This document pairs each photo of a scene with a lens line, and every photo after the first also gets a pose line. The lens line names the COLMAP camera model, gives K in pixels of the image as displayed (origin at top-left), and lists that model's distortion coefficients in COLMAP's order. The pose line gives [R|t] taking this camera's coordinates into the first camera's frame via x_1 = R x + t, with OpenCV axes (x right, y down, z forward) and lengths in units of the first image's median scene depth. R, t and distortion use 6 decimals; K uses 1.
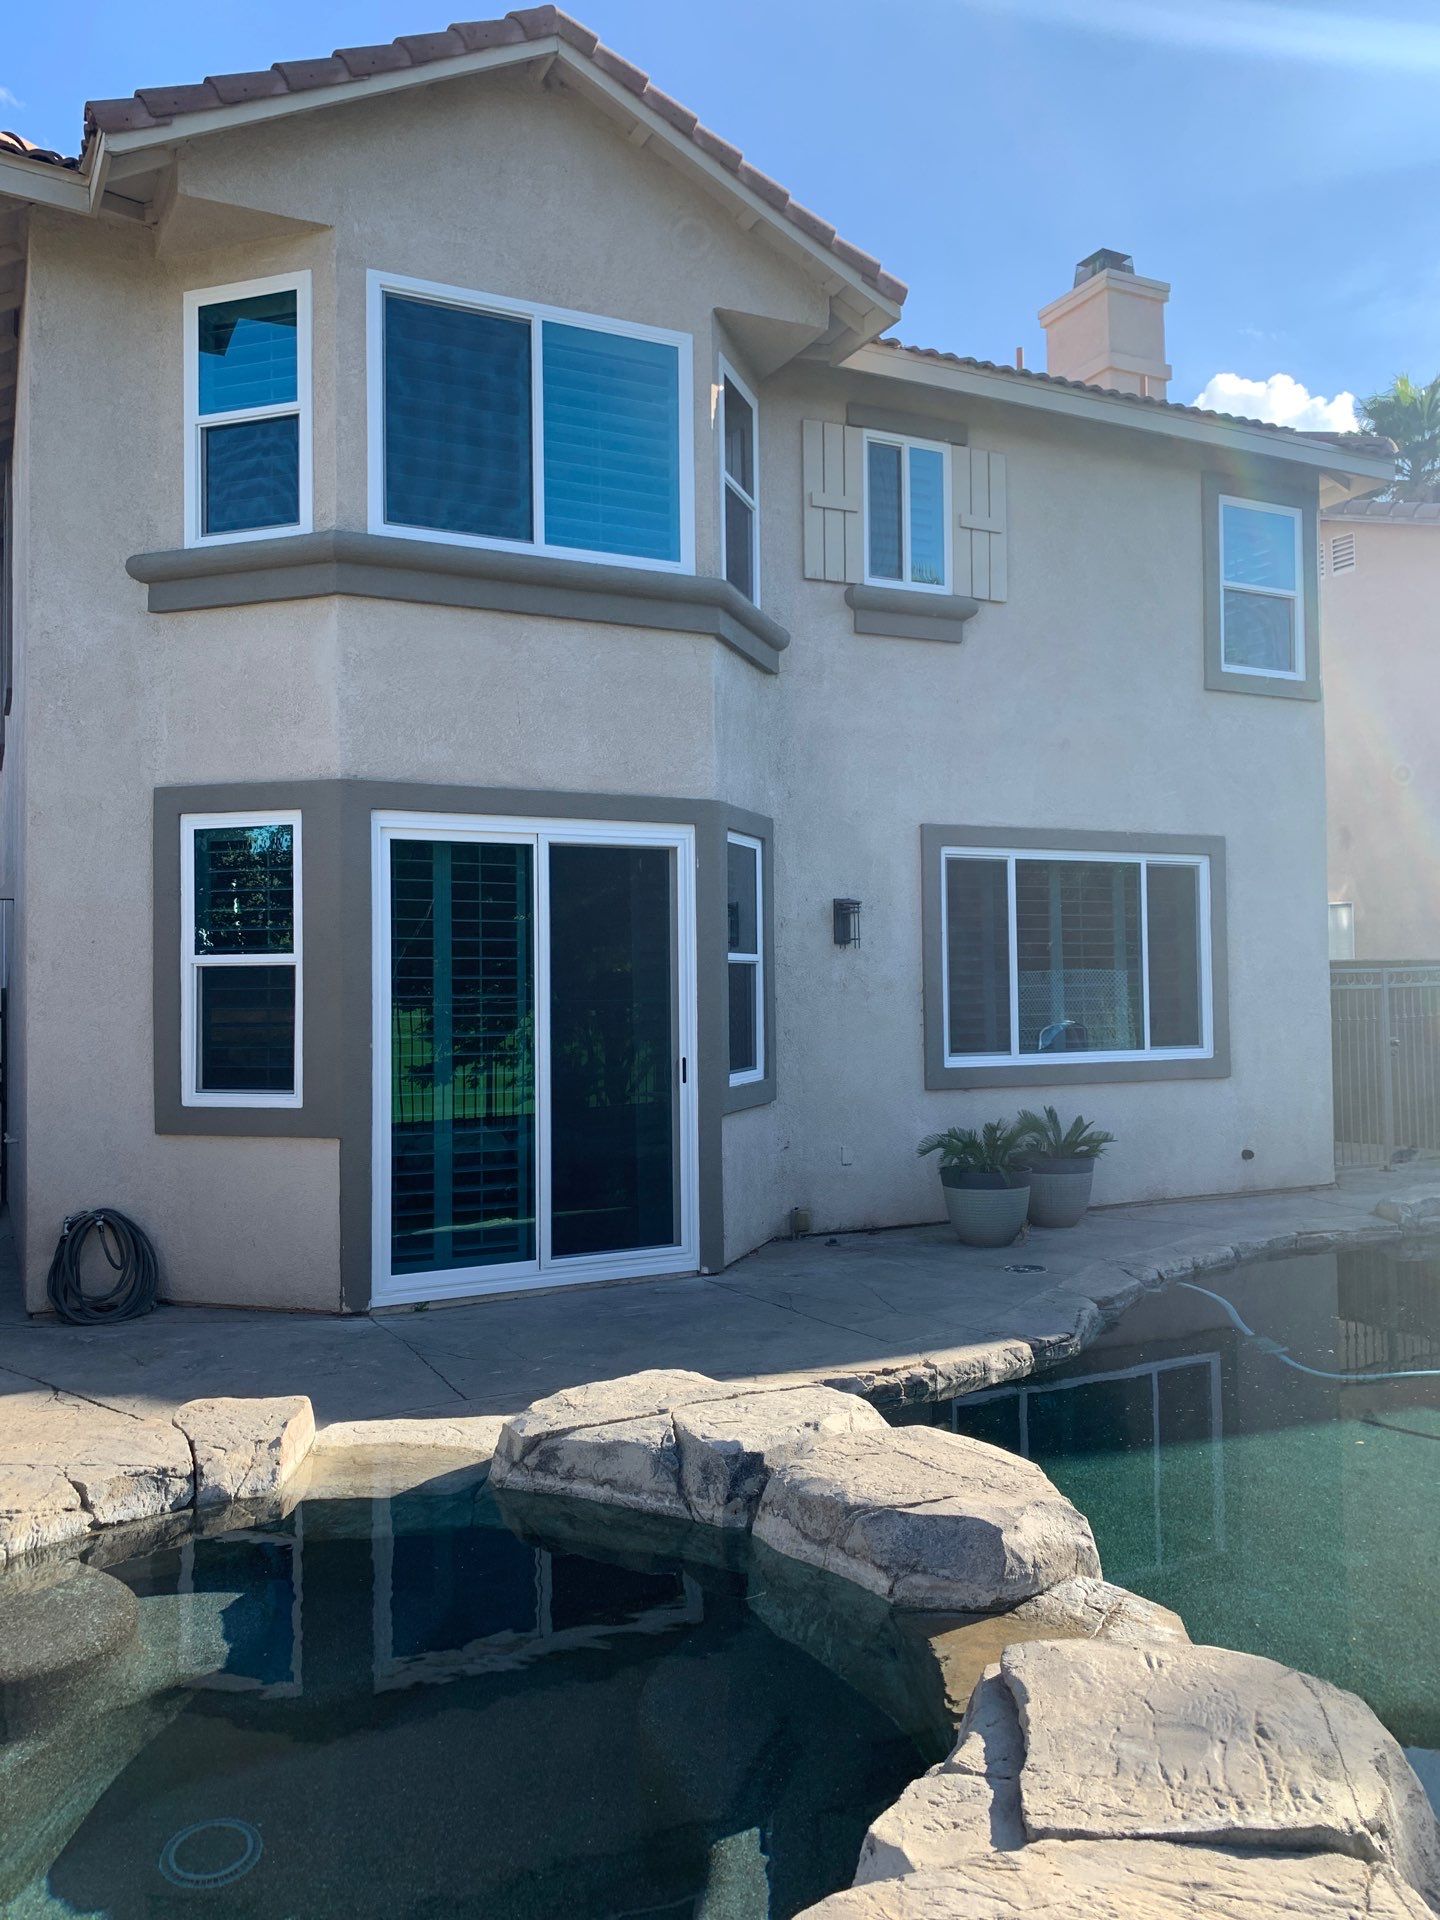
lens RADIAL K [[1495.7, 0, 720.0], [0, 1495.7, 960.0], [0, 0, 1]] dist [0.177011, -0.428220]
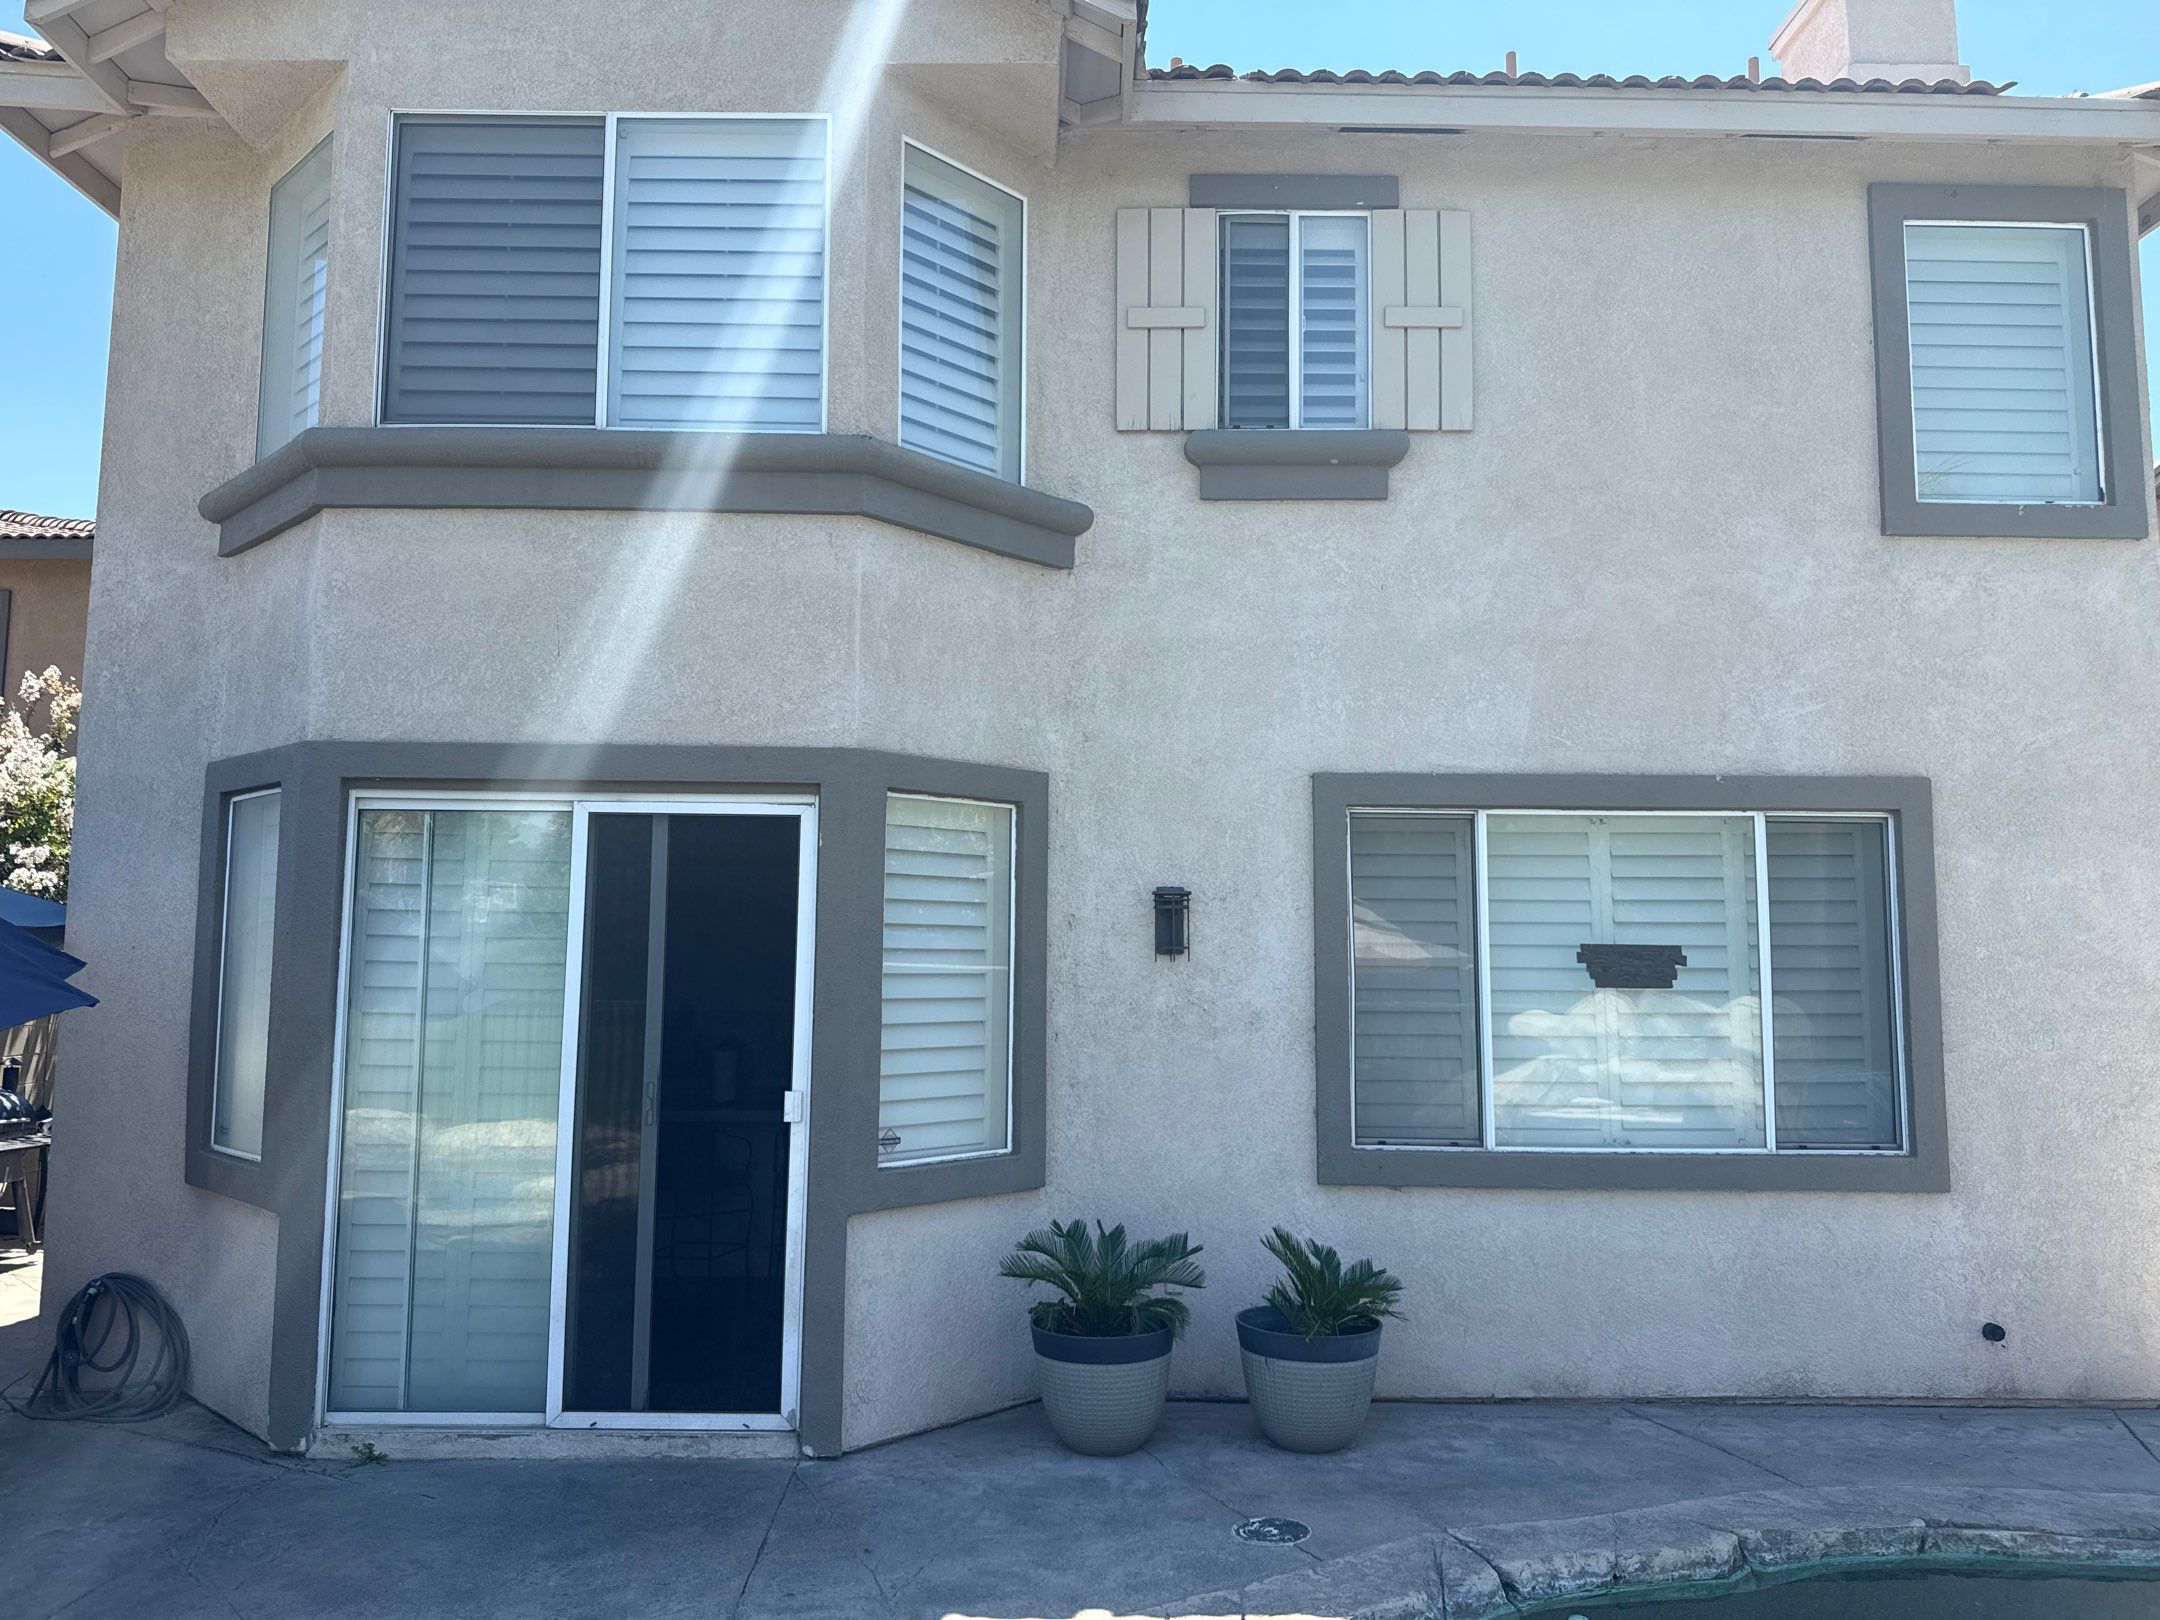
lens RADIAL K [[1512.8, 0, 1080.0], [0, 1512.8, 810.0], [0, 0, 1]] dist [0.142399, -0.239908]
pose [[0.895268, -0.022855, -0.444942, 0.351576], [-0.011418, 0.997178, -0.074196, -0.024373], [0.445382, 0.071506, 0.892481, 0.373227]]
